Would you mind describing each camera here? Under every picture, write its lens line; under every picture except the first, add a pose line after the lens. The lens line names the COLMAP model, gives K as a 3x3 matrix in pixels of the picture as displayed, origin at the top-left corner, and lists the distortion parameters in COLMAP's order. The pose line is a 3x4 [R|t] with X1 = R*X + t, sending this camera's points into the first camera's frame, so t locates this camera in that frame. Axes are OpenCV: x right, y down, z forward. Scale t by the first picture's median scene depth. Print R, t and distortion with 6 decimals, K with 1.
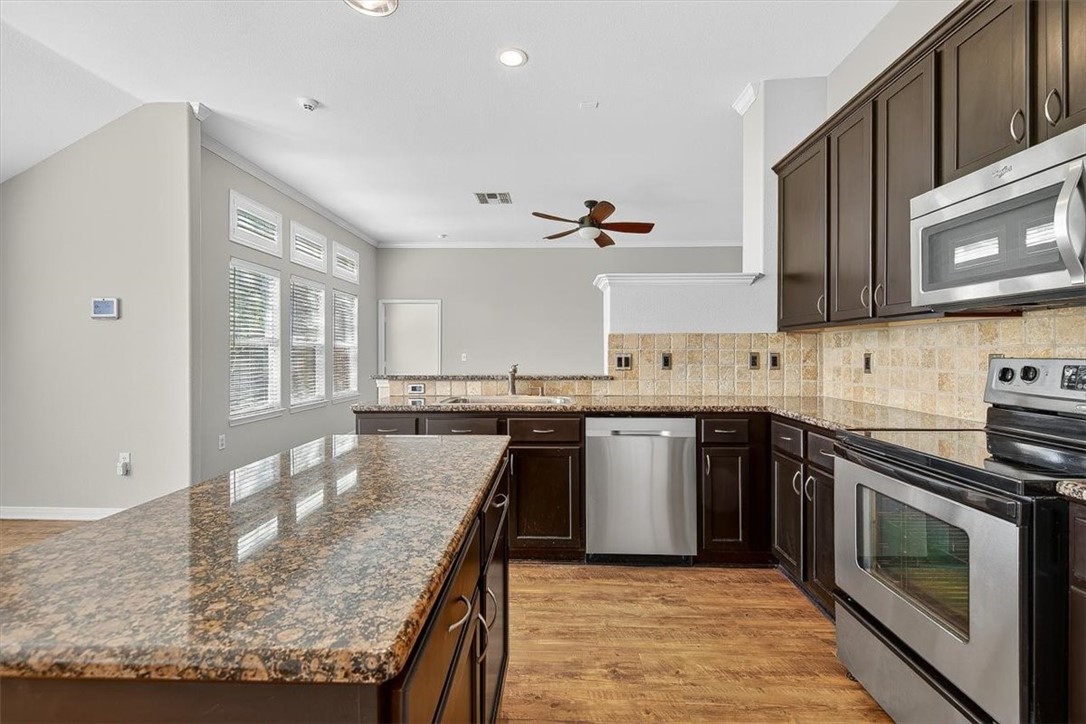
lens RADIAL K [[486.0, 0, 540.0], [0, 486.0, 355.5], [0, 0, 1]] dist [-0.001514, -0.000381]
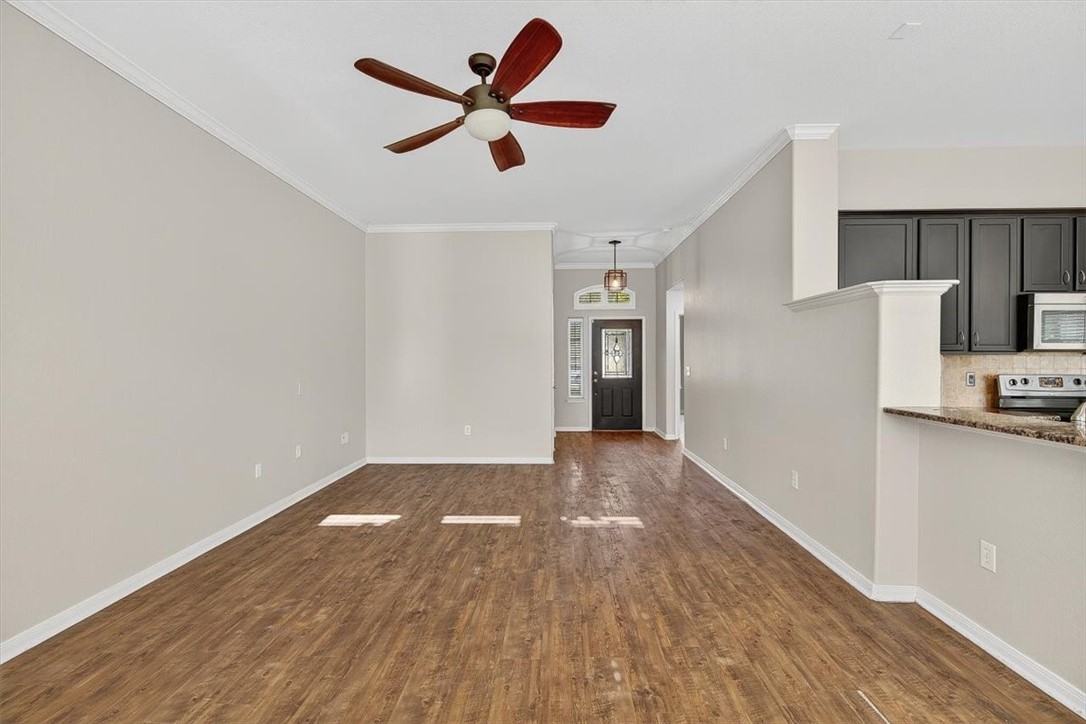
lens RADIAL K [[486.0, 0, 540.0], [0, 486.0, 355.5], [0, 0, 1]] dist [-0.001514, -0.000381]
pose [[0.015840, 0.005673, 0.999858, -0.678710], [0.003819, 0.999976, -0.005734, -0.041238], [-0.999867, 0.003909, 0.015818, 1.682518]]
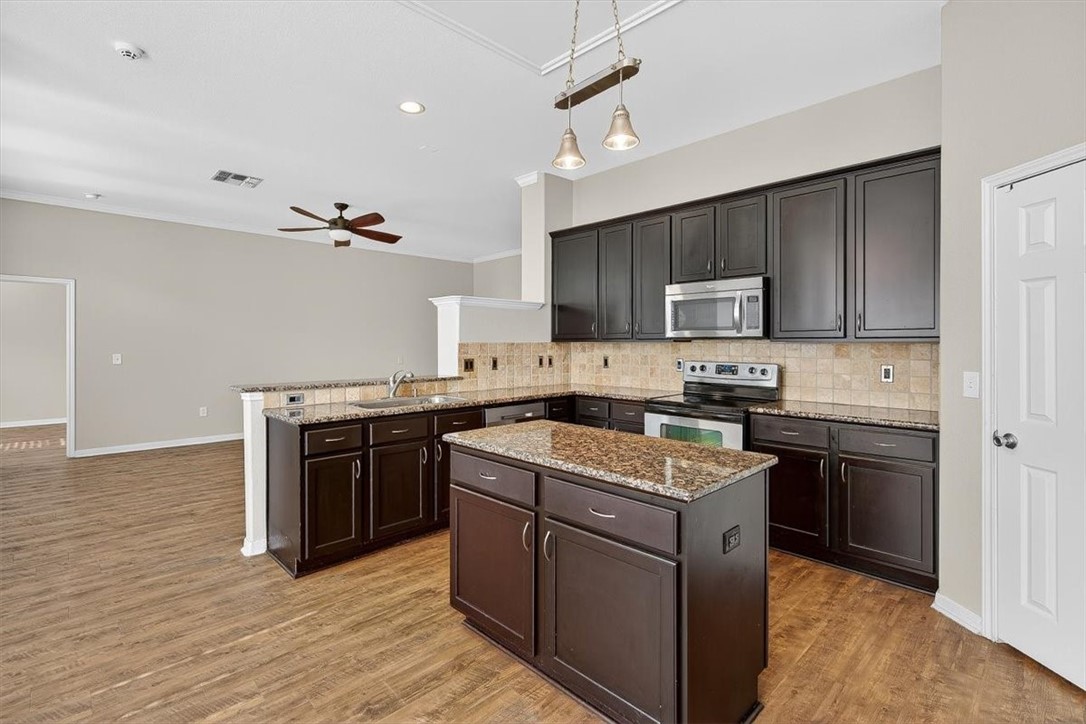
lens RADIAL K [[490.2, 0, 550.8], [0, 490.2, 354.2], [0, 0, 1]] dist [-0.001679, -0.000343]
pose [[0.676414, -0.013580, 0.736396, -0.641062], [0.002043, 0.999861, 0.016563, -0.036780], [-0.736519, -0.009699, 0.676348, -0.032311]]
